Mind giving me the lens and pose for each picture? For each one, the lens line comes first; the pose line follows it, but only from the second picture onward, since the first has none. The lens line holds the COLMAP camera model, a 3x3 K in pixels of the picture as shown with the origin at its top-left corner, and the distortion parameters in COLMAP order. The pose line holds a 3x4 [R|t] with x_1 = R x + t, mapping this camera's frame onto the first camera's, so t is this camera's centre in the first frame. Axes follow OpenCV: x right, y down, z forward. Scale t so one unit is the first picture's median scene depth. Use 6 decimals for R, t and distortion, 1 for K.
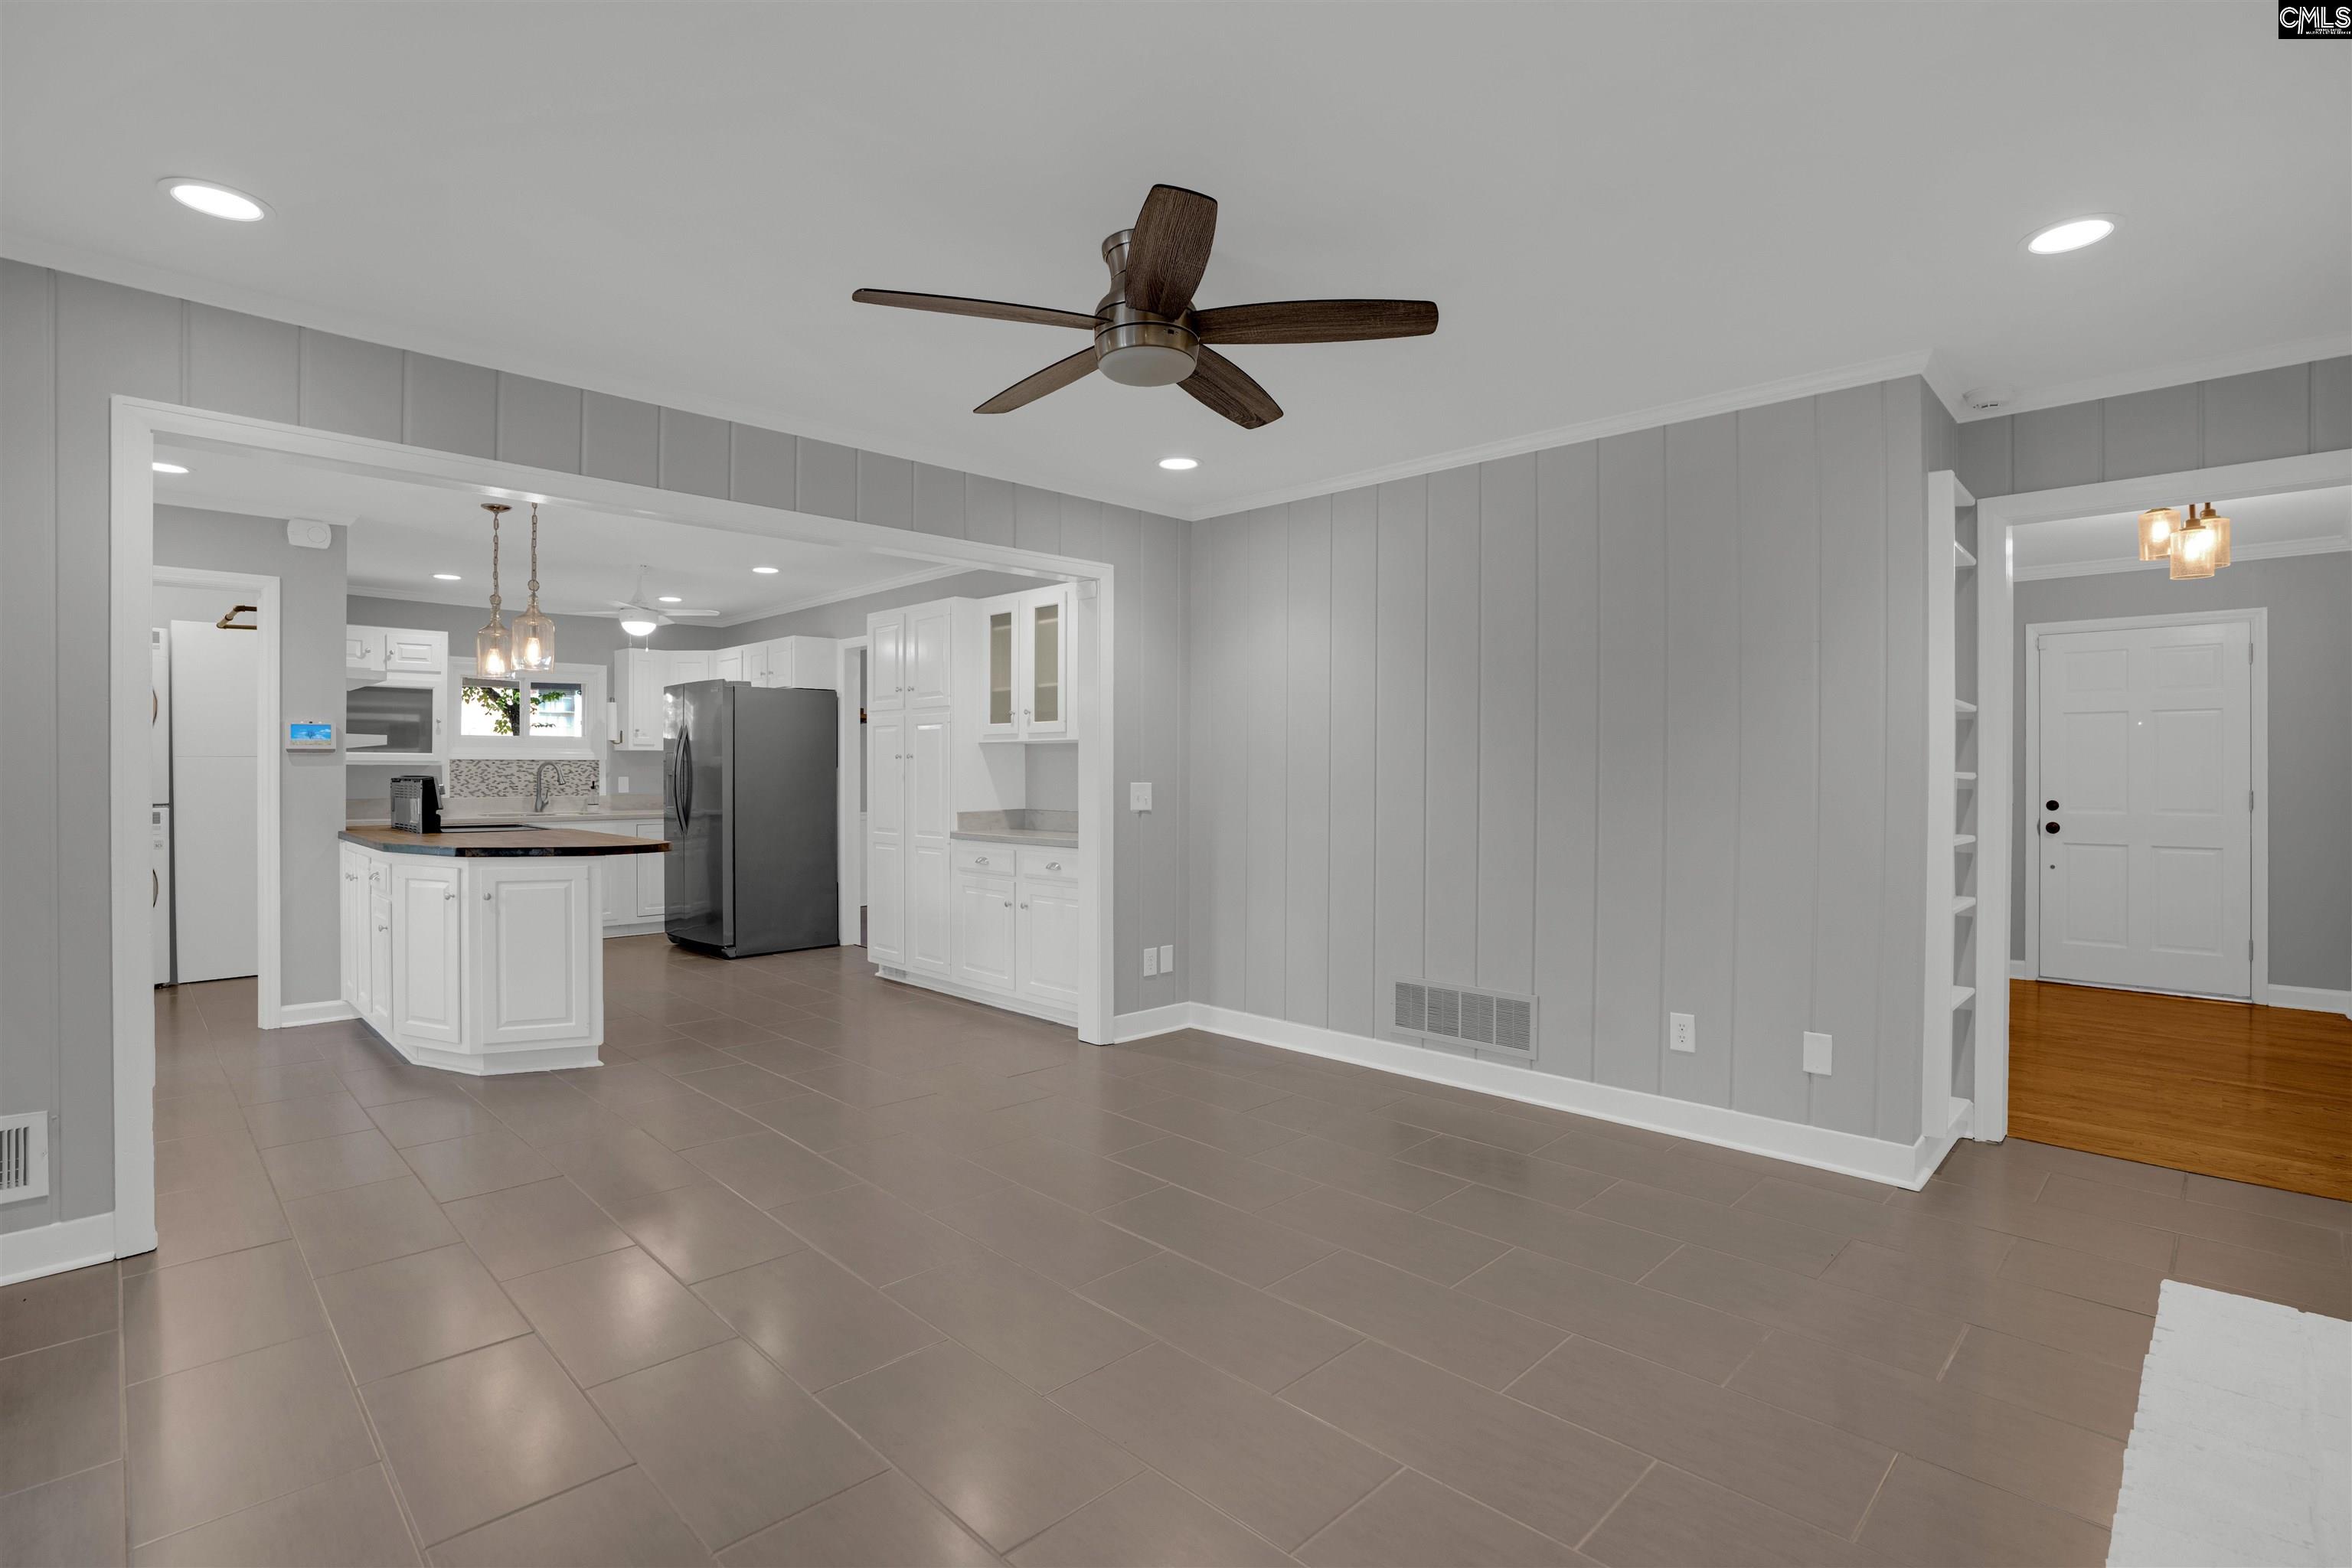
lens RADIAL K [[1120.3, 0, 1184.1], [0, 1120.3, 774.0], [0, 0, 1]] dist [-0.051771, 0.015890]
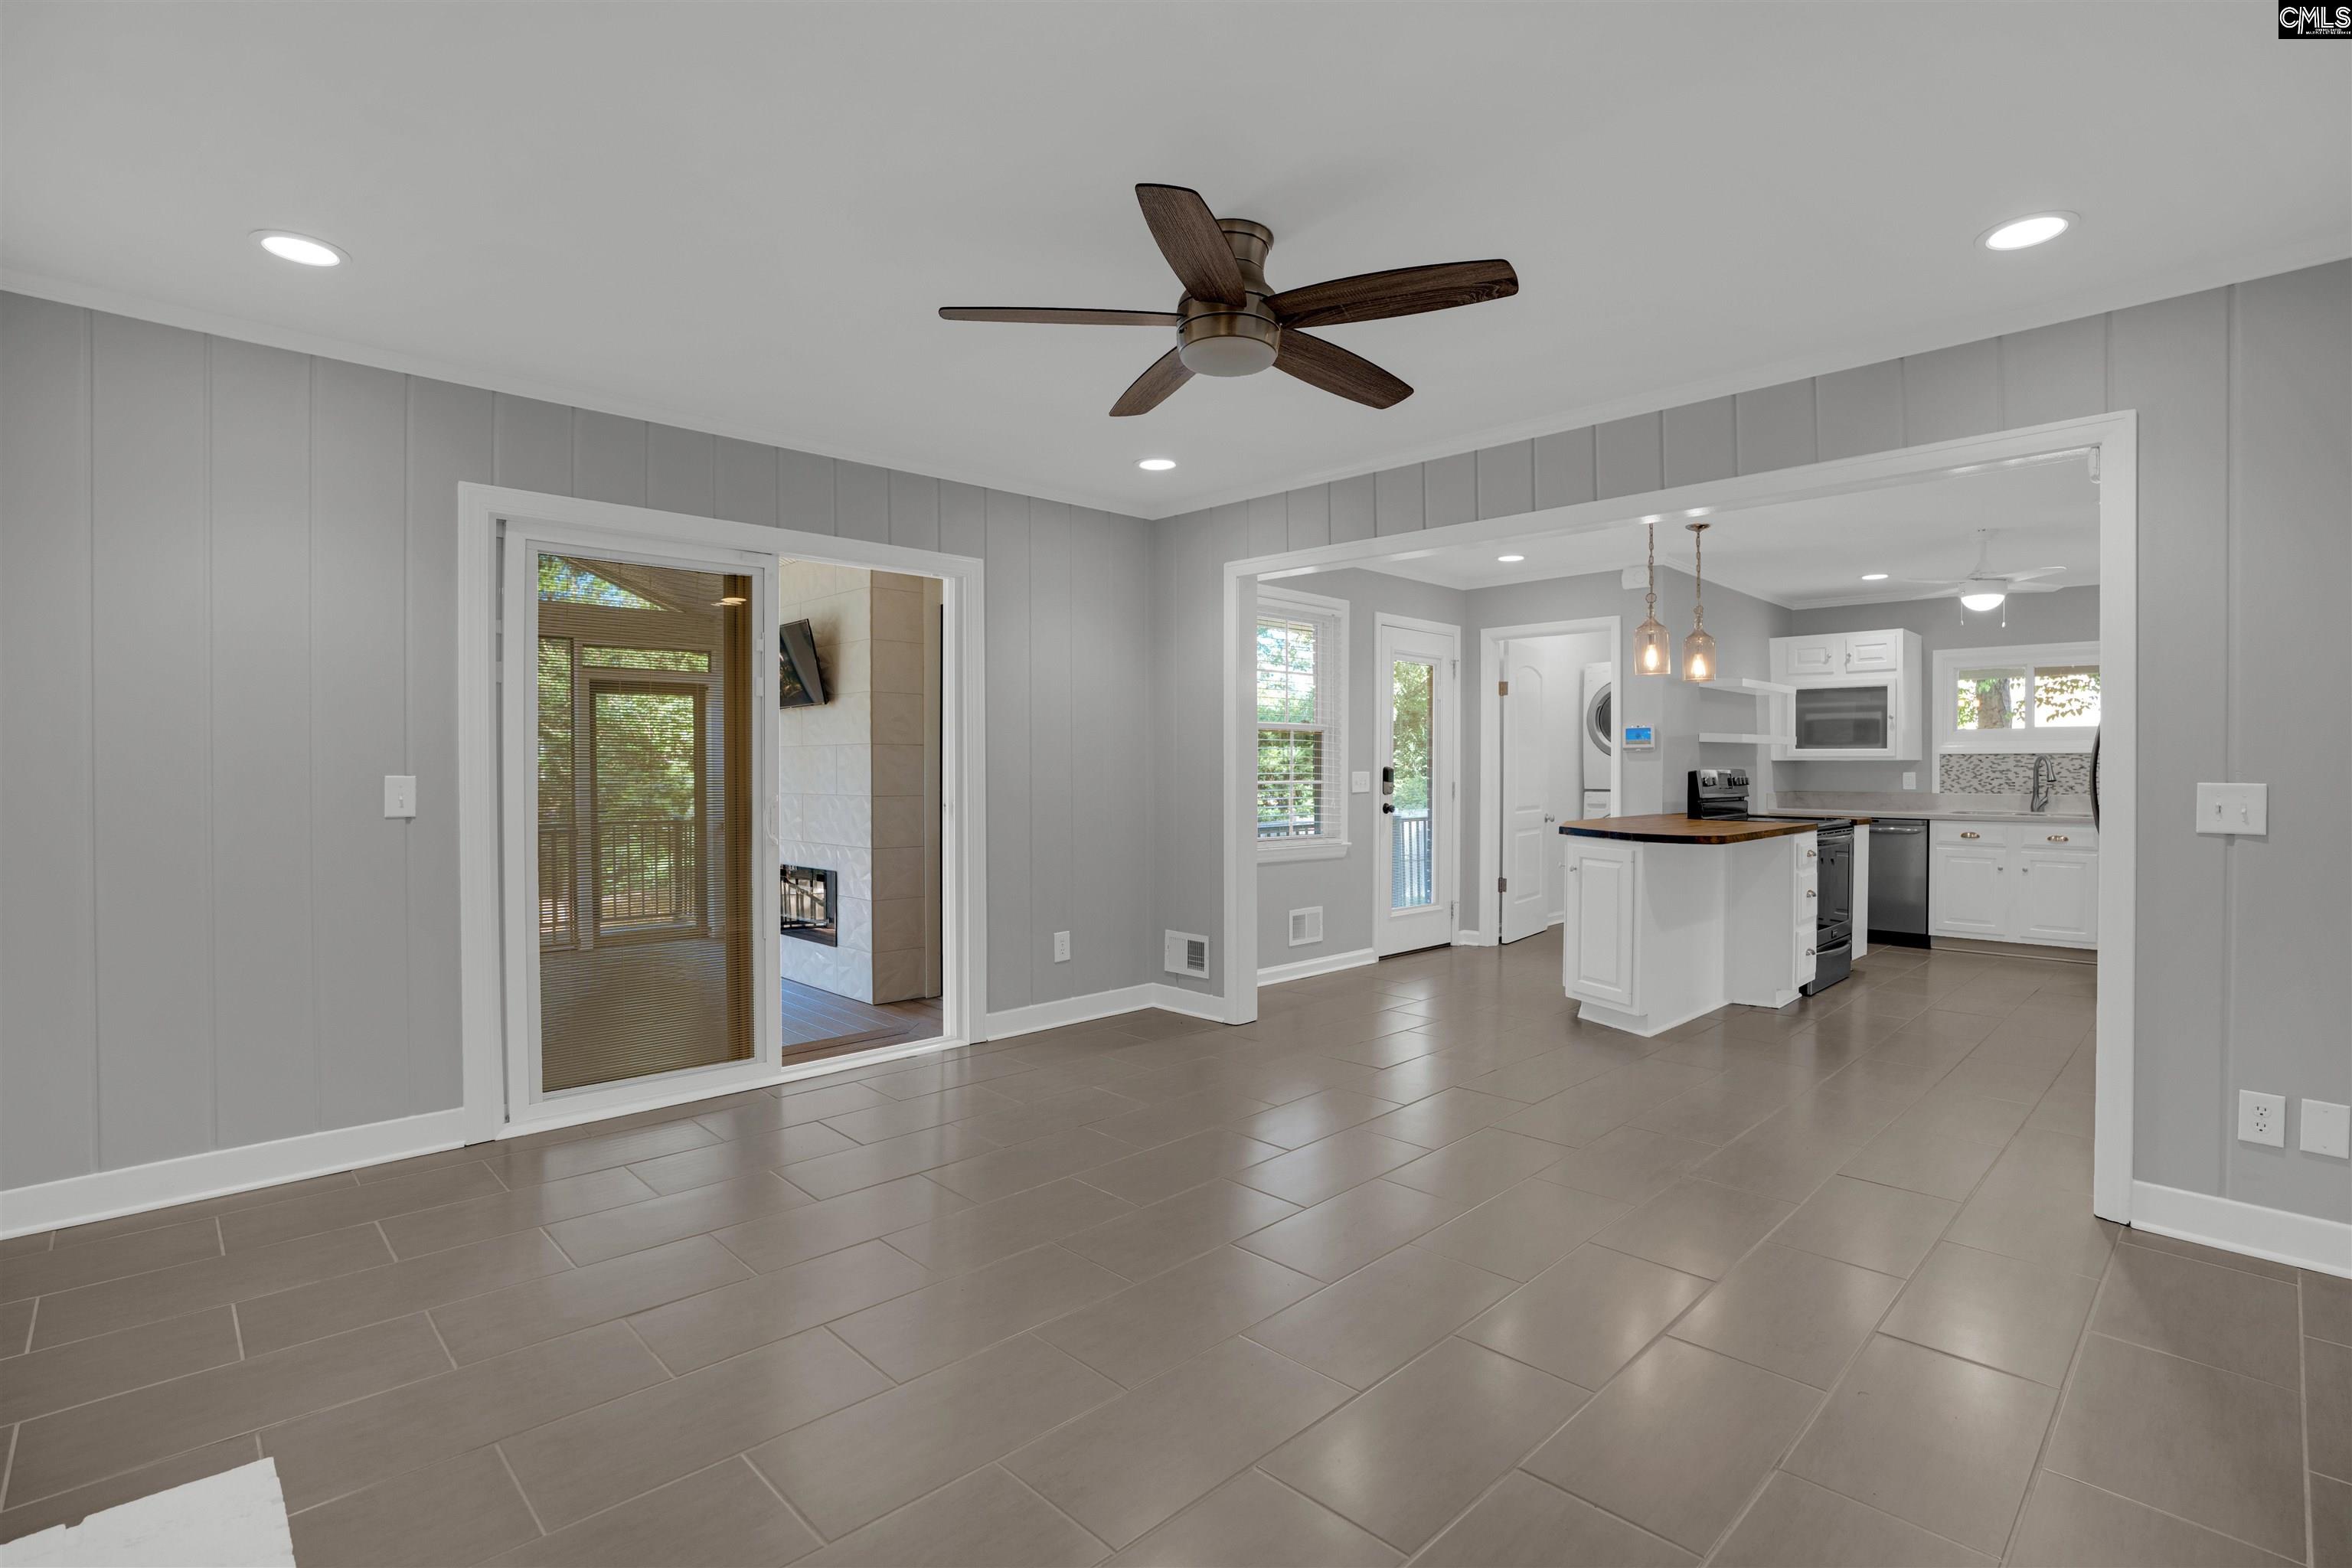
lens RADIAL K [[1120.3, 0, 1206.5], [0, 1120.3, 772.5], [0, 0, 1]] dist [-0.051771, 0.015890]
pose [[0.012280, 0.003801, -0.999917, 0.422940], [-0.004870, 0.999981, 0.003741, 0.003561], [0.999913, 0.004824, 0.012299, 0.423294]]
